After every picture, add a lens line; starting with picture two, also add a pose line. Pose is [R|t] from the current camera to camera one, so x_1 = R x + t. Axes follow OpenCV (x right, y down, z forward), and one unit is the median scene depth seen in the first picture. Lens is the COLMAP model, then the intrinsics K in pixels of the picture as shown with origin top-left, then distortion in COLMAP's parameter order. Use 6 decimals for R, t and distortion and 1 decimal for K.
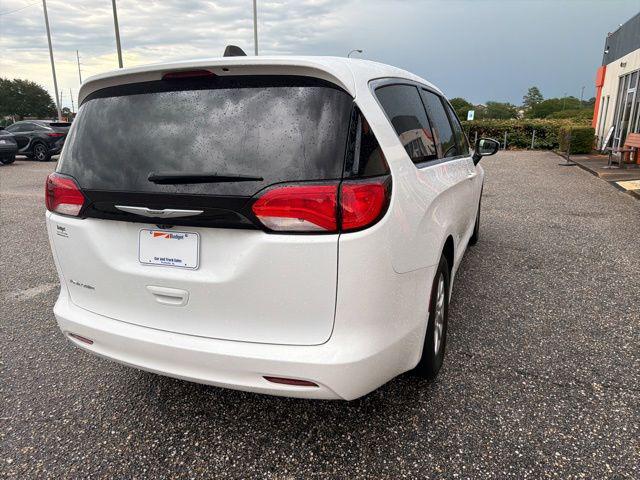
lens RADIAL K [[453.4, 0, 324.4], [0, 453.4, 242.2], [0, 0, 1]] dist [0.024874, -0.027869]
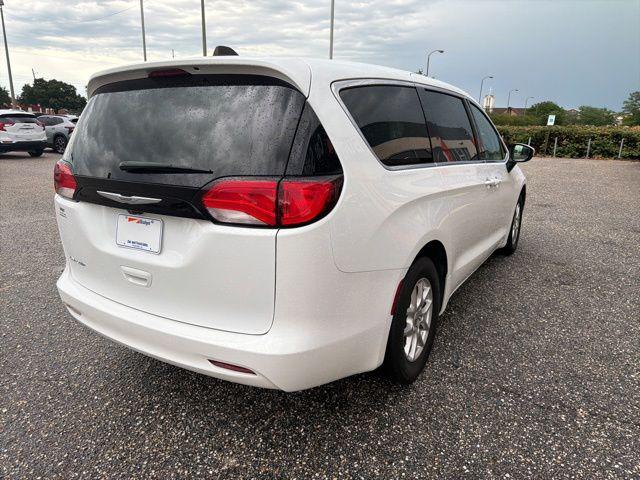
lens RADIAL K [[453.4, 0, 324.2], [0, 453.4, 242.8], [0, 0, 1]] dist [0.024874, -0.027869]
pose [[0.985710, 0.069226, -0.153571, 0.229565], [-0.069054, 0.997592, 0.006458, -0.000342], [0.153649, 0.004239, 0.988116, -0.002856]]
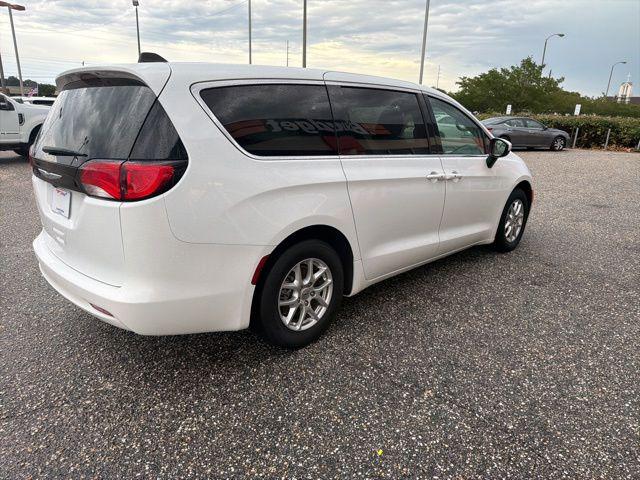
lens RADIAL K [[453.4, 0, 324.1], [0, 453.4, 242.3], [0, 0, 1]] dist [0.024874, -0.027869]
pose [[0.921062, 0.140164, -0.363316, 0.817448], [-0.131078, 0.990127, 0.049679, -0.034614], [0.366692, 0.001866, 0.930341, -0.004654]]
